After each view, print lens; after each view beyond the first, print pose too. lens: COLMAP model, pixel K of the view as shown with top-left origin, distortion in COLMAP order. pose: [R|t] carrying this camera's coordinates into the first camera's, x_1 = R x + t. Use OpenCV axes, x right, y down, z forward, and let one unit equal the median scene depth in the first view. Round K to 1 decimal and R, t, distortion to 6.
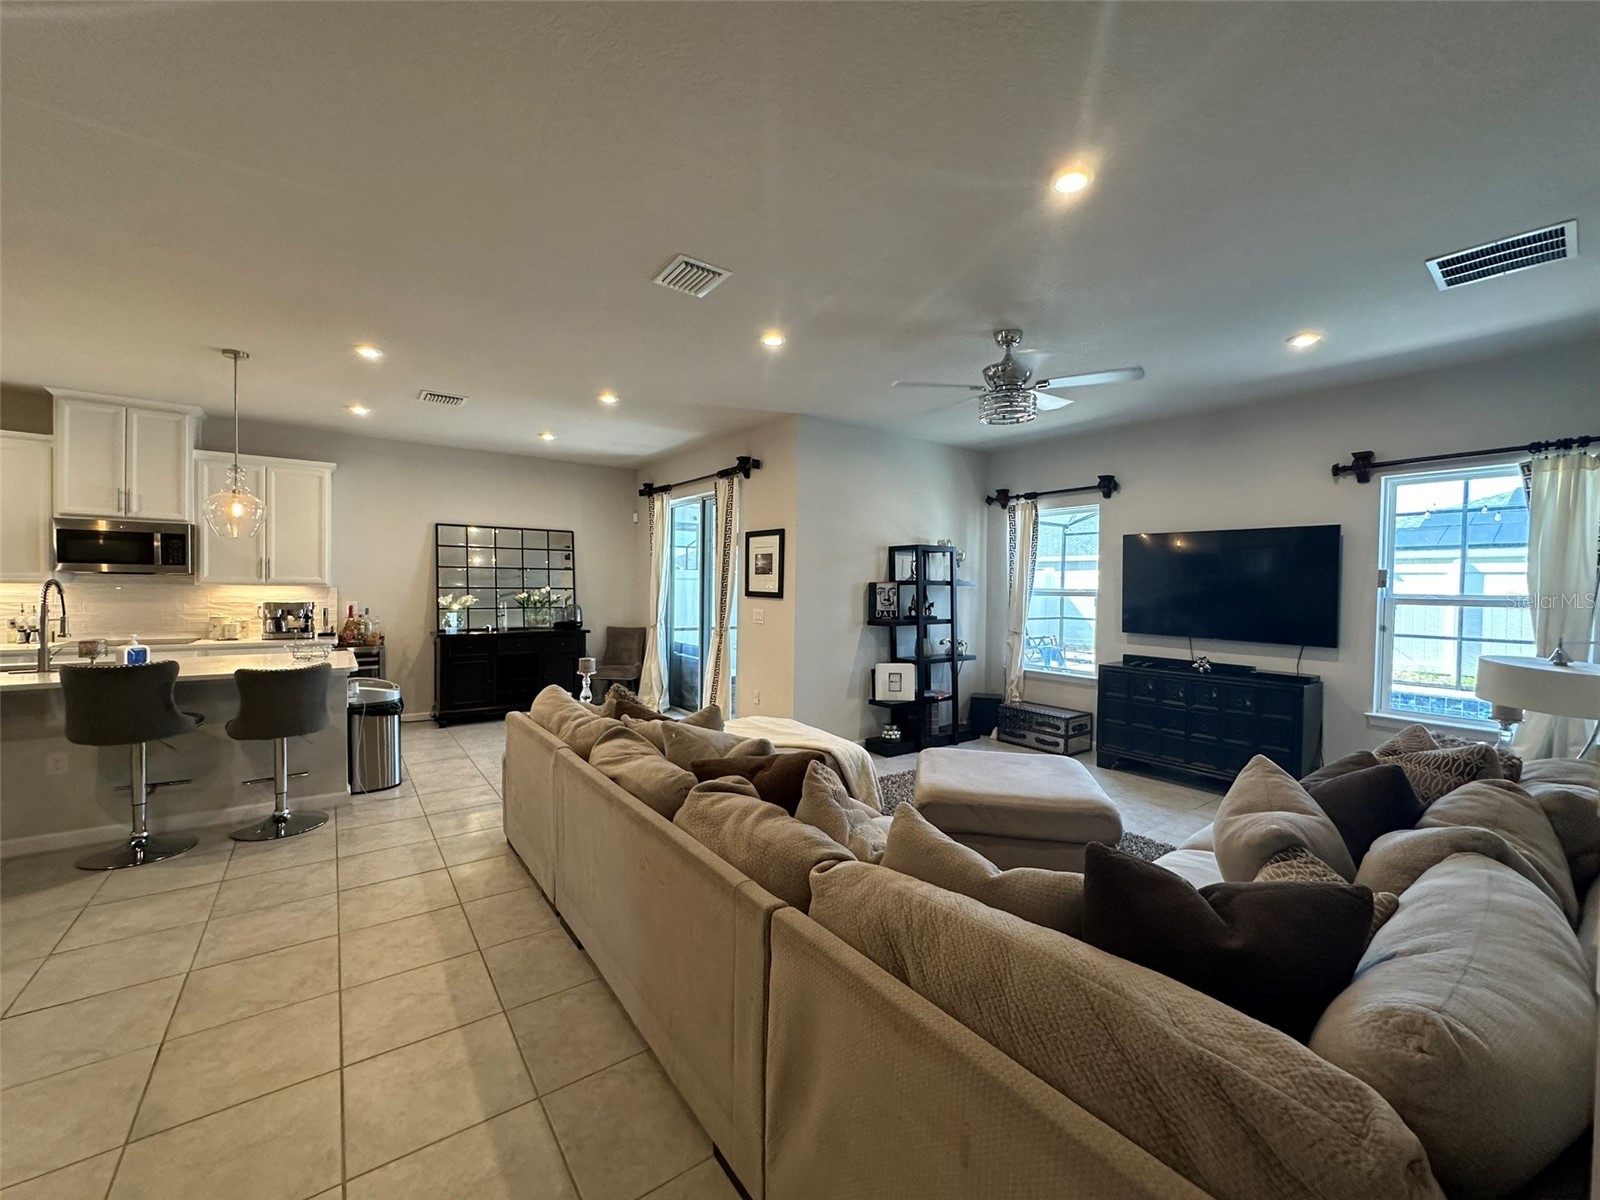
lens RADIAL K [[639.2, 0, 803.6], [0, 639.2, 597.8], [0, 0, 1]] dist [-0.005194, 0.000974]
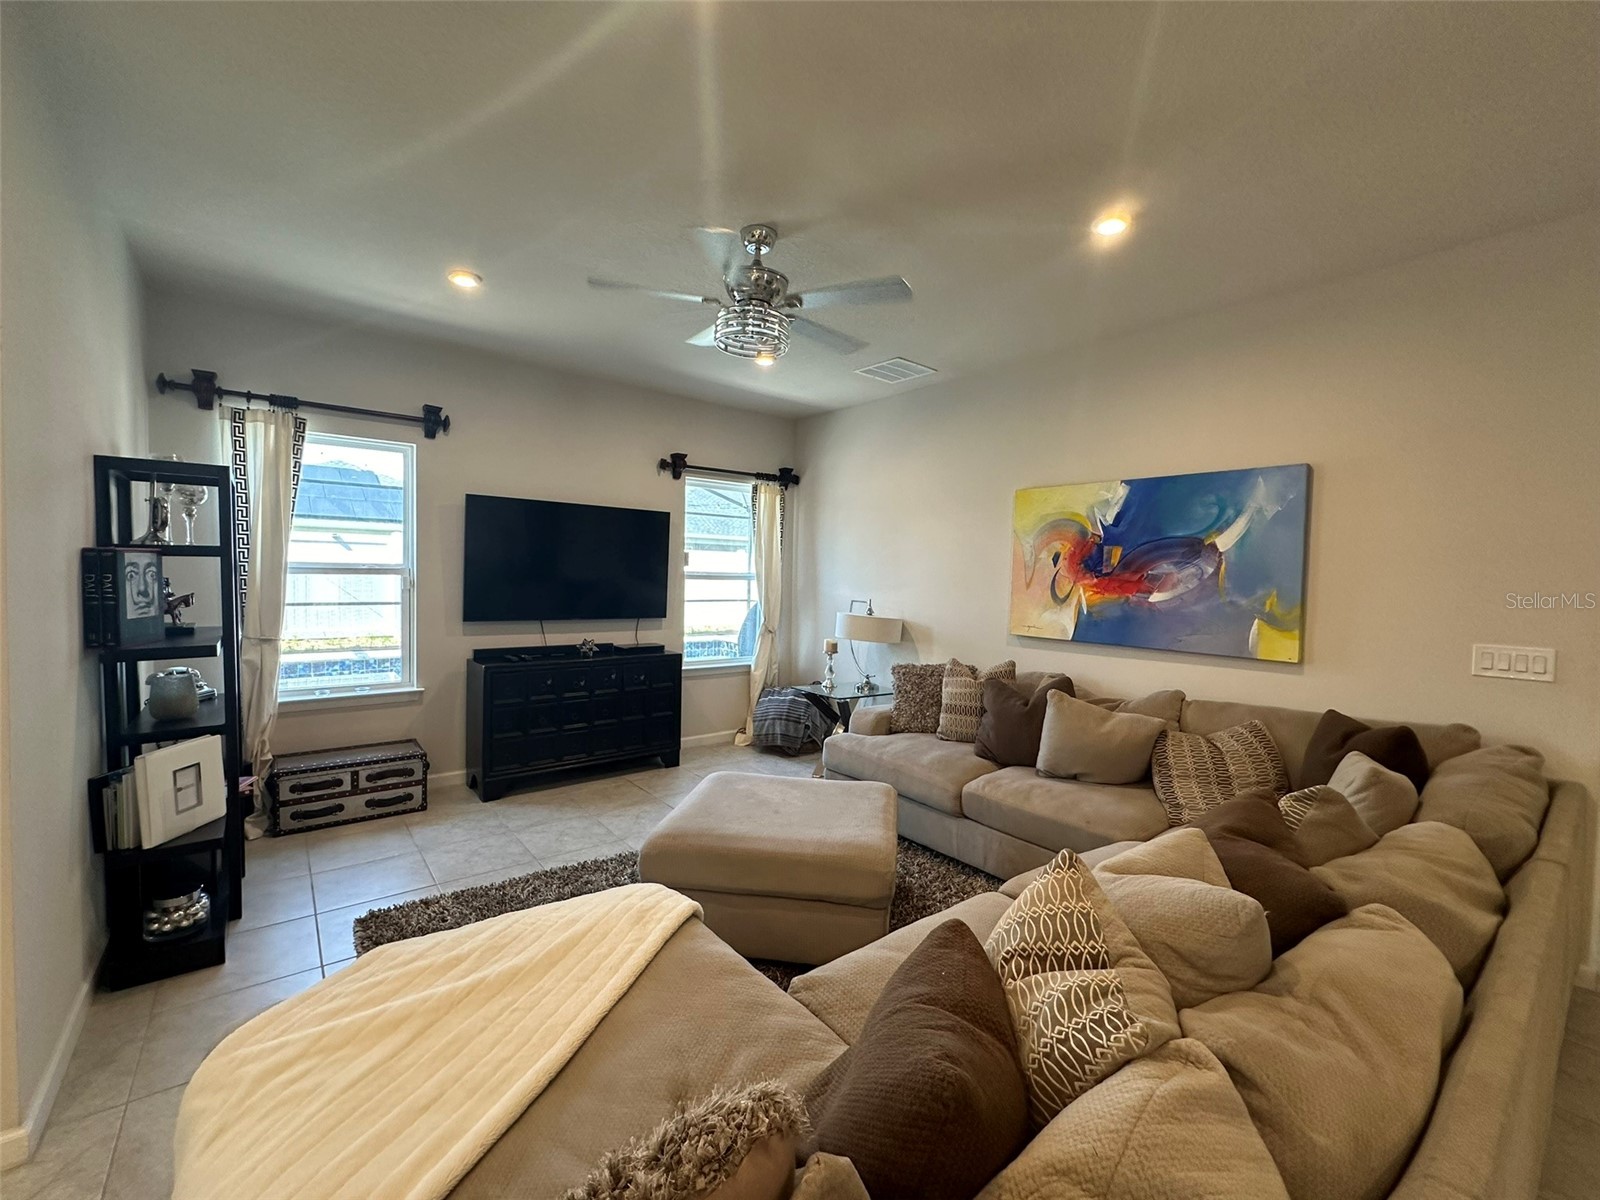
lens RADIAL K [[665.9, 0, 800.7], [0, 665.9, 597.9], [0, 0, 1]] dist [-0.002584, -0.000621]
pose [[-0.038399, -0.052585, 0.997878, -0.312413], [-0.004218, 0.998614, 0.052462, -0.018142], [-0.999254, -0.002195, -0.038568, 0.635830]]
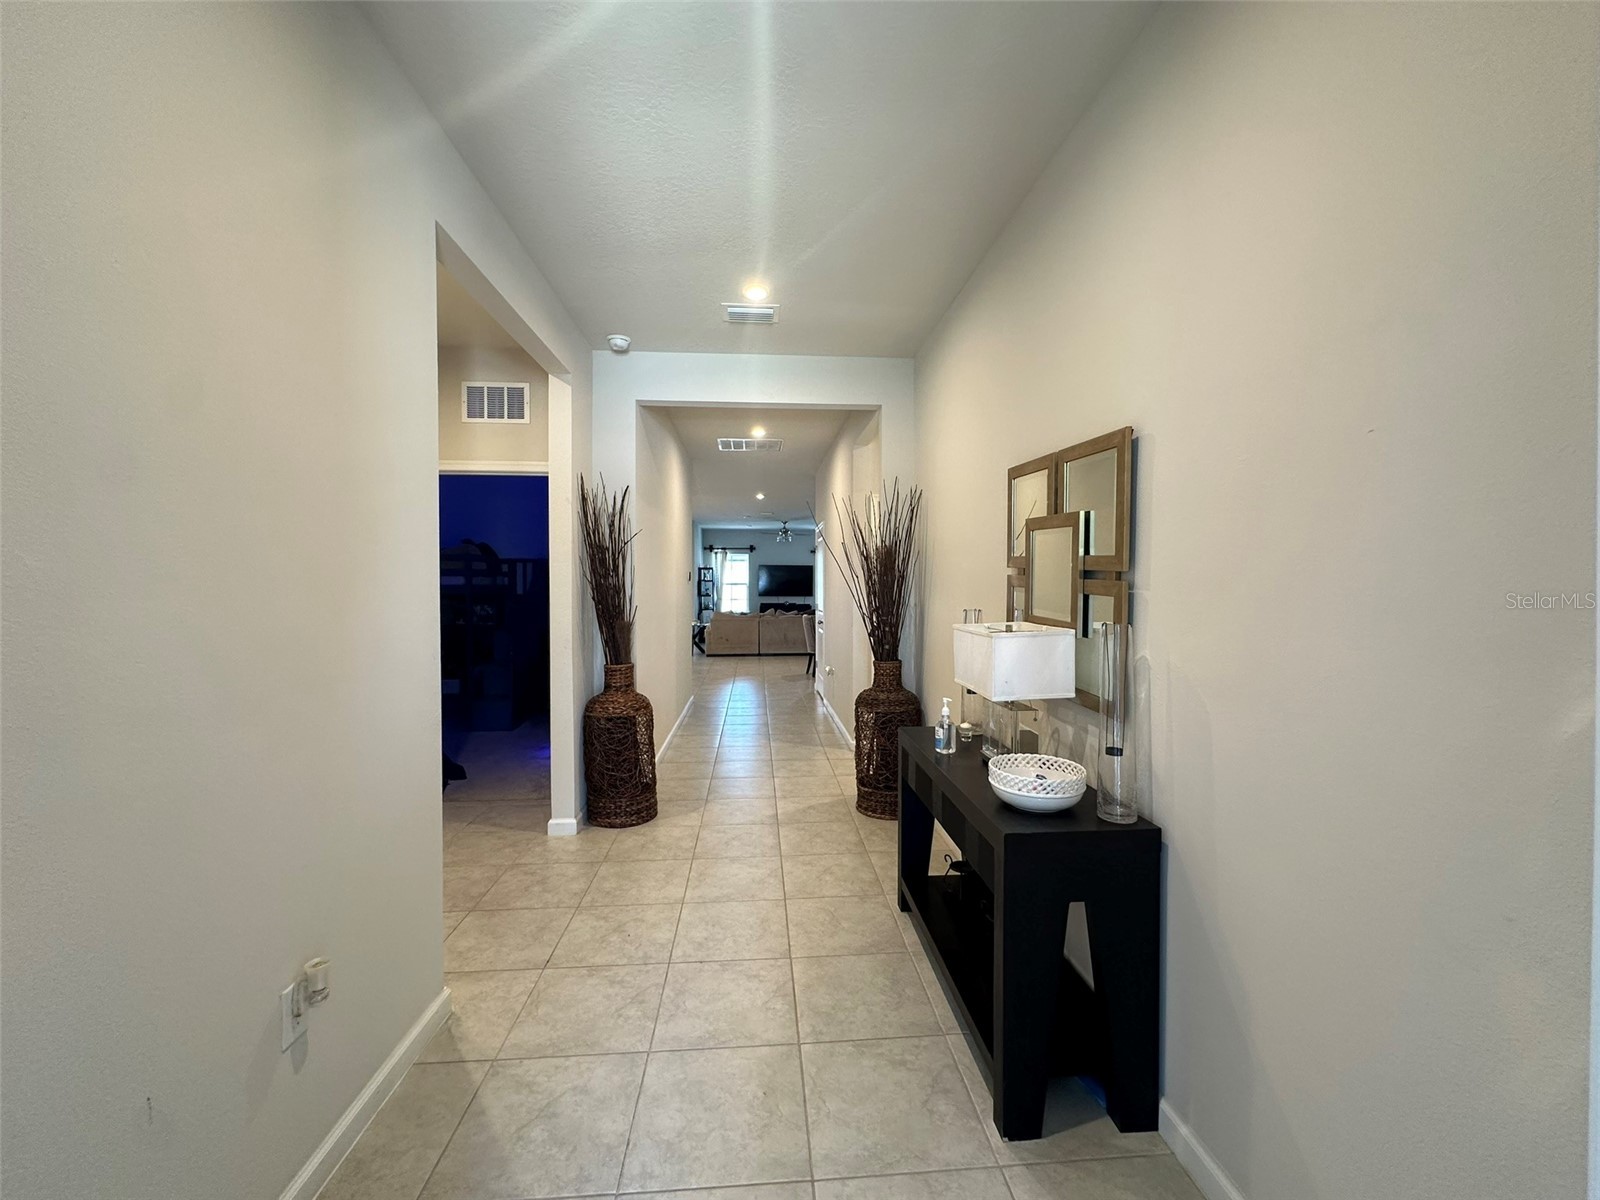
lens RADIAL K [[665.9, 0, 804.1], [0, 665.9, 596.7], [0, 0, 1]] dist [-0.002584, -0.000621]
pose [[0.535873, -0.029966, 0.843767, -2.157992], [0.026238, 0.999478, 0.018833, 0.001524], [-0.843891, 0.012047, 0.536380, -0.947276]]
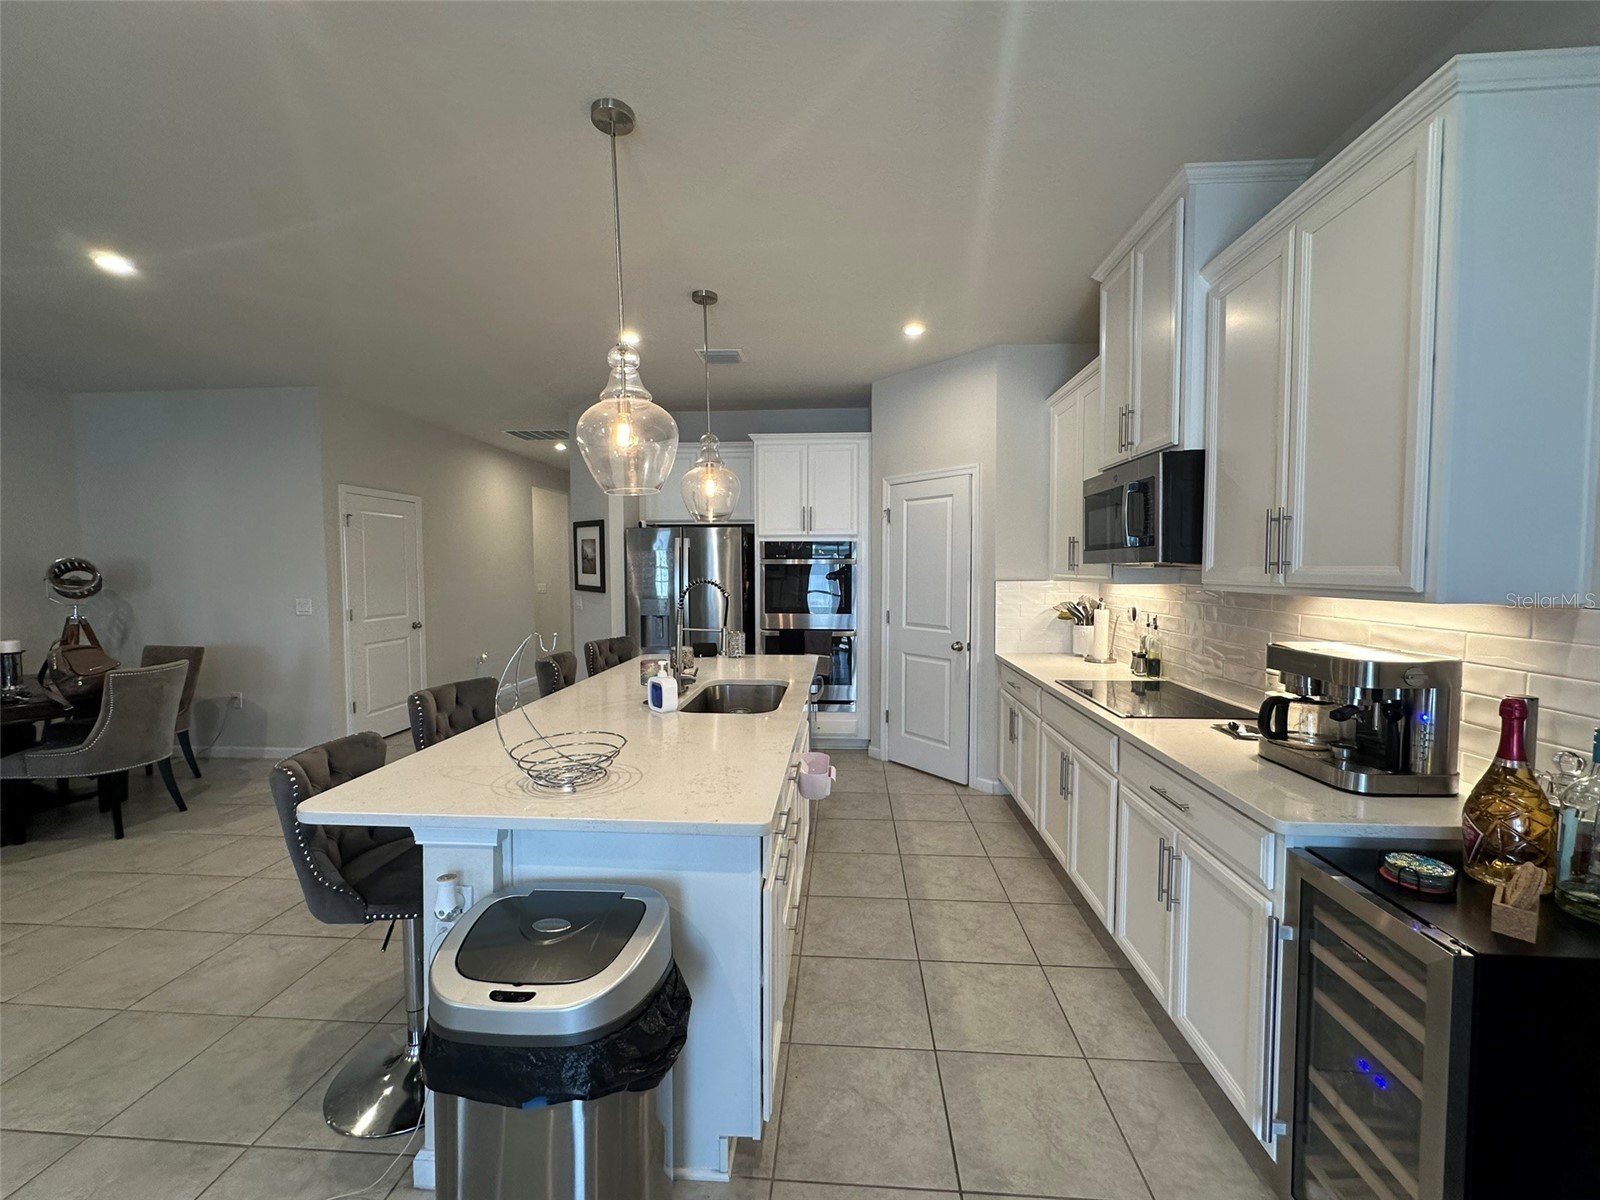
lens RADIAL K [[639.2, 0, 803.6], [0, 639.2, 599.7], [0, 0, 1]] dist [-0.005194, 0.000974]
pose [[-0.649619, 0.025649, -0.759827, -0.448322], [-0.020891, 0.998451, 0.051565, -0.029627], [0.759973, 0.049371, -0.648077, 1.064135]]
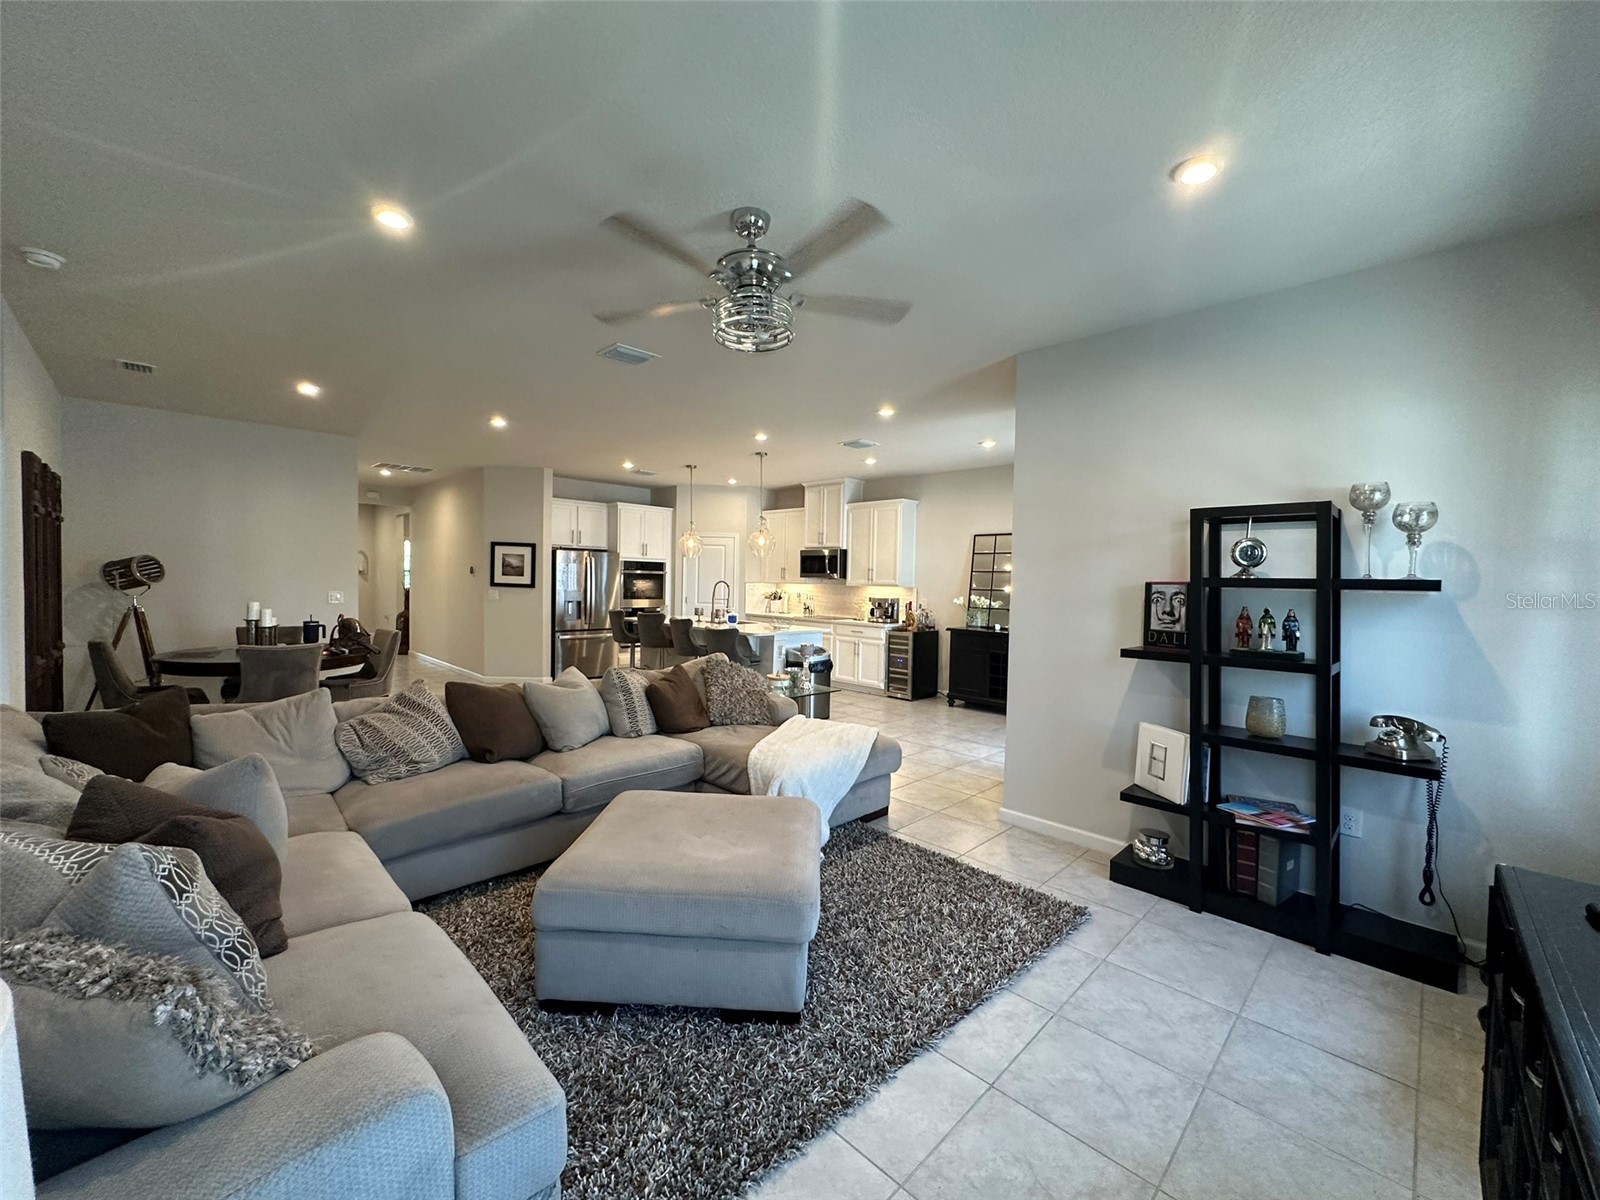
lens RADIAL K [[639.2, 0, 802.1], [0, 639.2, 598.9], [0, 0, 1]] dist [-0.005194, 0.000974]
pose [[0.153933, 0.020996, -0.987858, 0.665947], [-0.037776, 0.999168, 0.015350, -0.006091], [0.987359, 0.034954, 0.154598, 0.623783]]
